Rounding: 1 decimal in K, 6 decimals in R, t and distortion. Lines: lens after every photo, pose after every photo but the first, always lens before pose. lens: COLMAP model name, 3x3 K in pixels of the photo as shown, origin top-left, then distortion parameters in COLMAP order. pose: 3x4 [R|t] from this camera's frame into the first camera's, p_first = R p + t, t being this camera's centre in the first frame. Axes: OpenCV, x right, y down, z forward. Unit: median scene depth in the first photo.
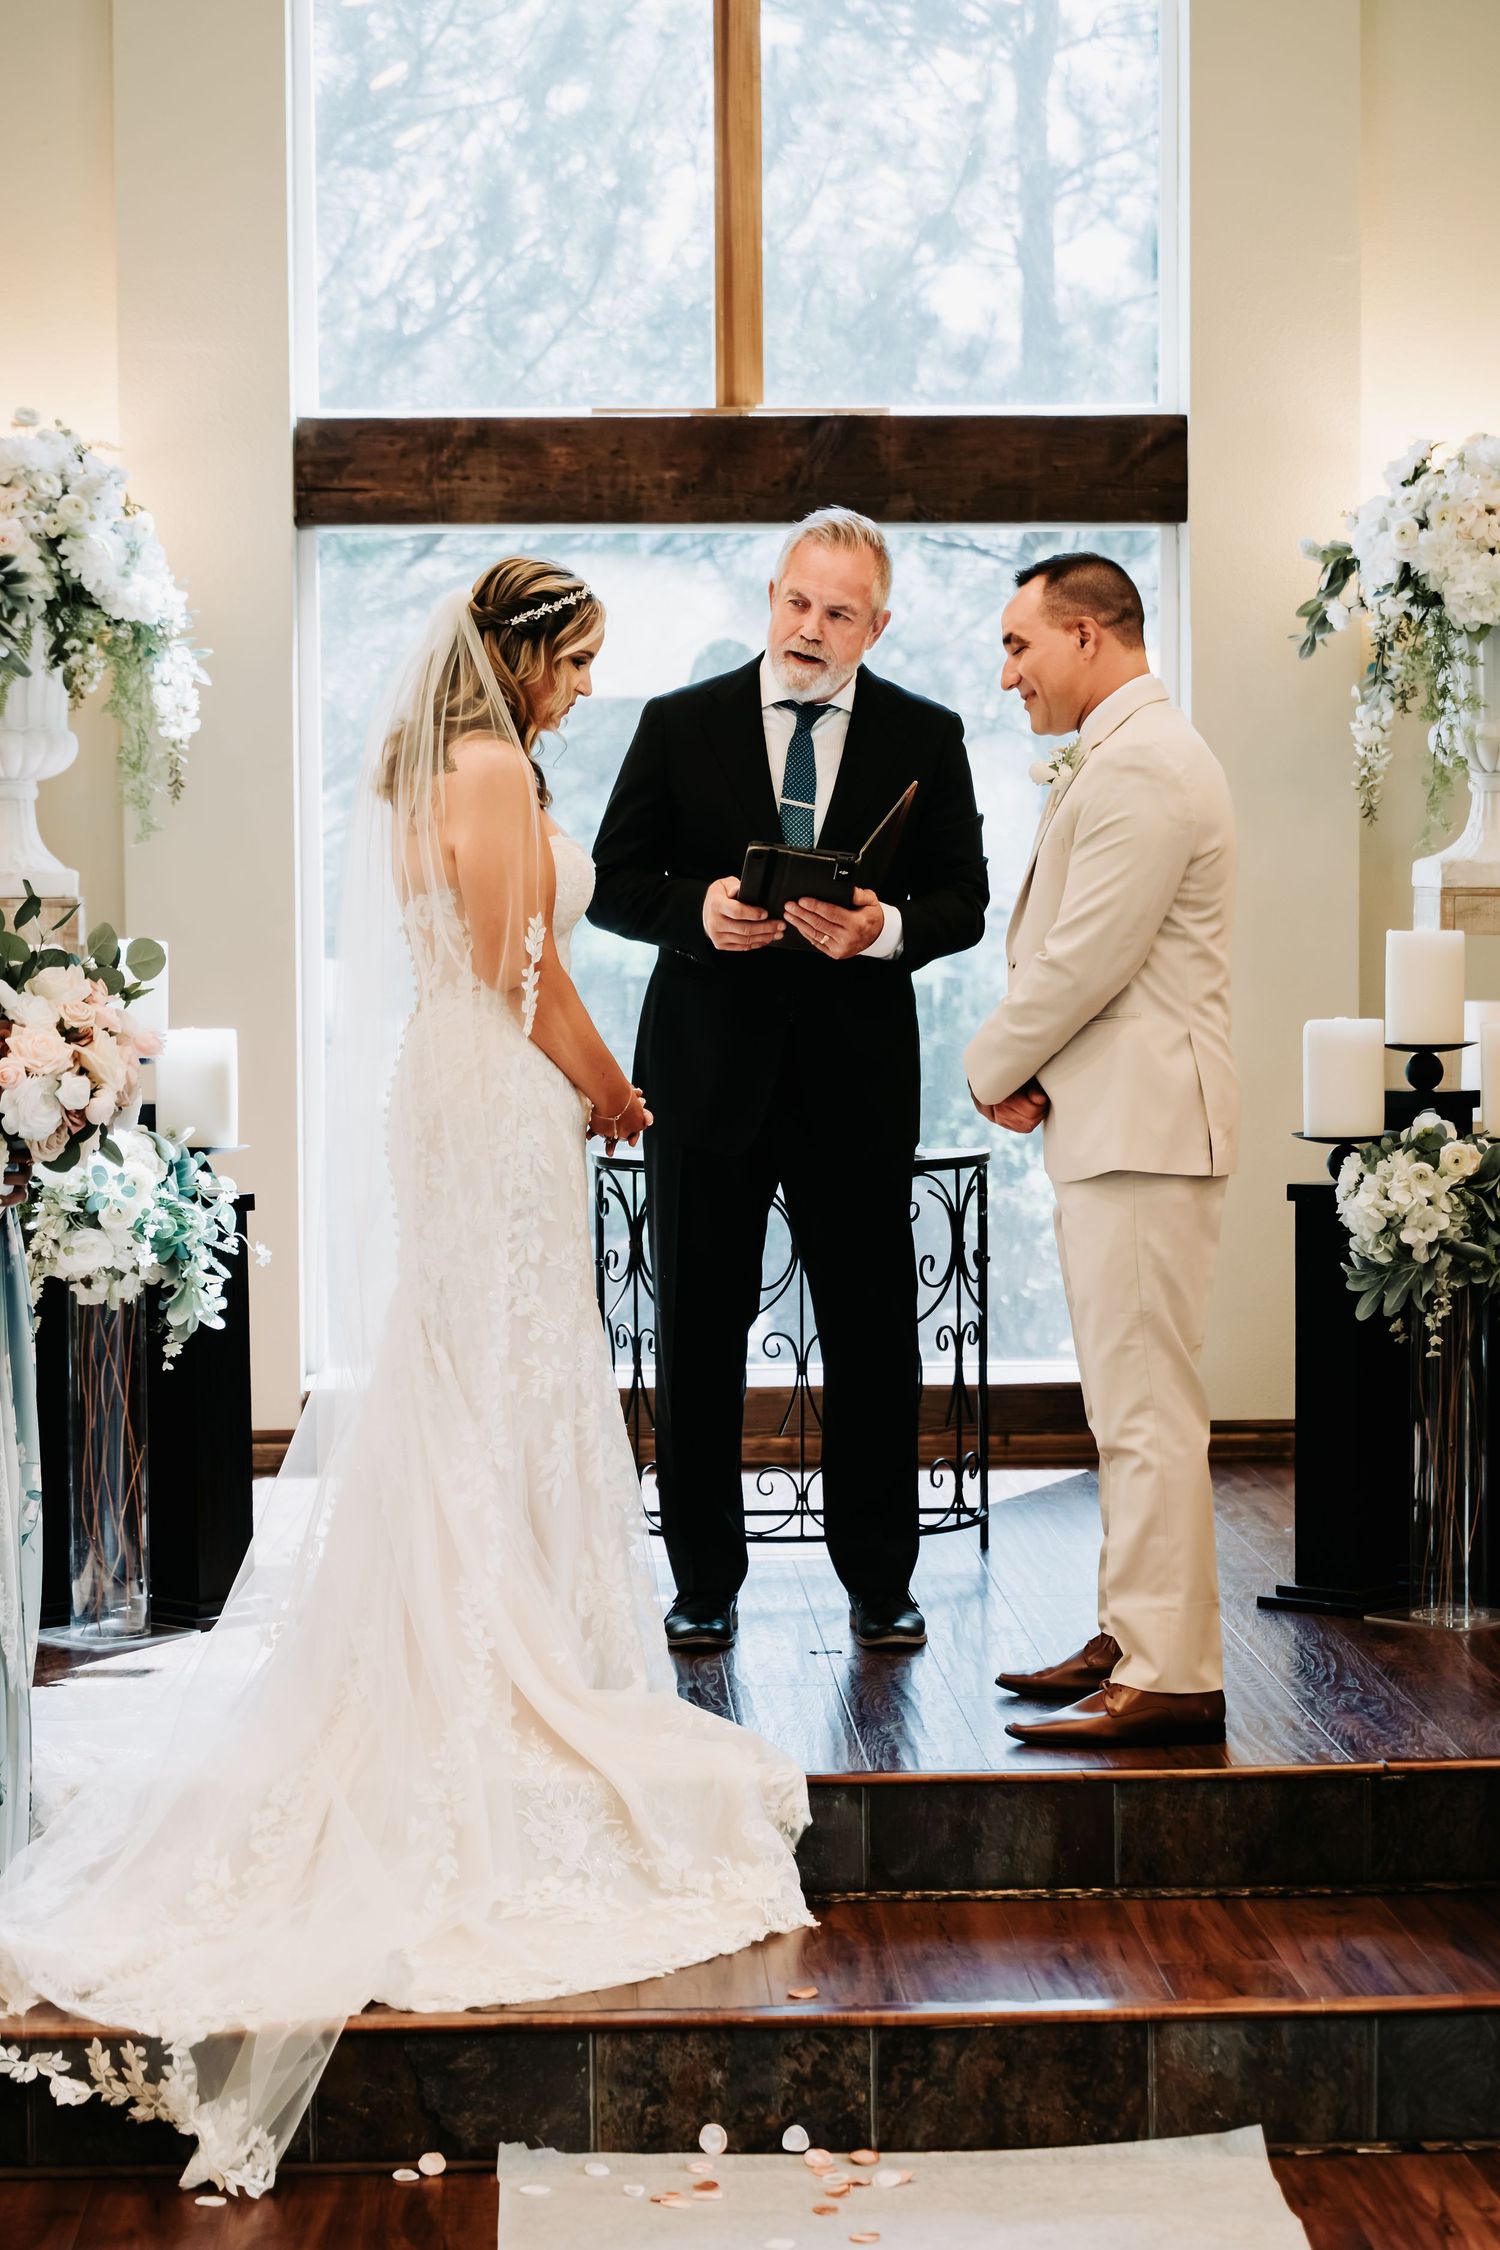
lens RADIAL K [[4941.6, 0, 750.0], [0, 4941.6, 1125.0], [0, 0, 1]] dist [0.019218, -0.361640]
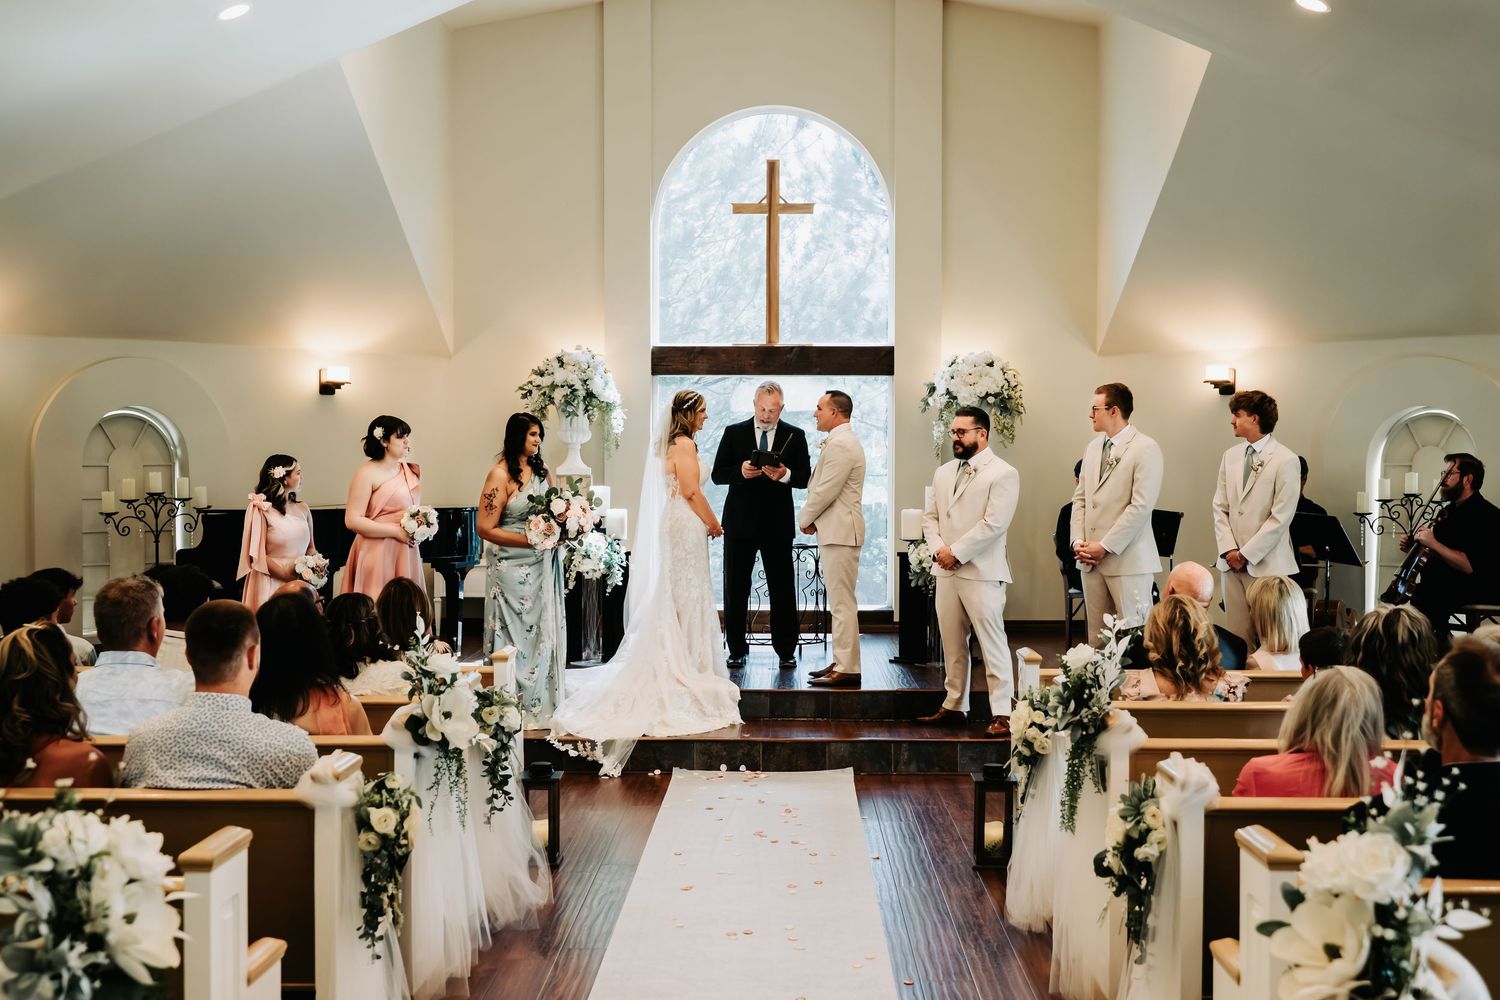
lens RADIAL K [[1733.0, 0, 750.0], [0, 1733.0, 500.0], [0, 0, 1]] dist [0.021782, 0.004251]
pose [[0.998273, 0.009853, -0.057921, 0.075331], [-0.011737, 0.999410, -0.032277, 0.017125], [0.057569, 0.032901, 0.997799, -0.375233]]
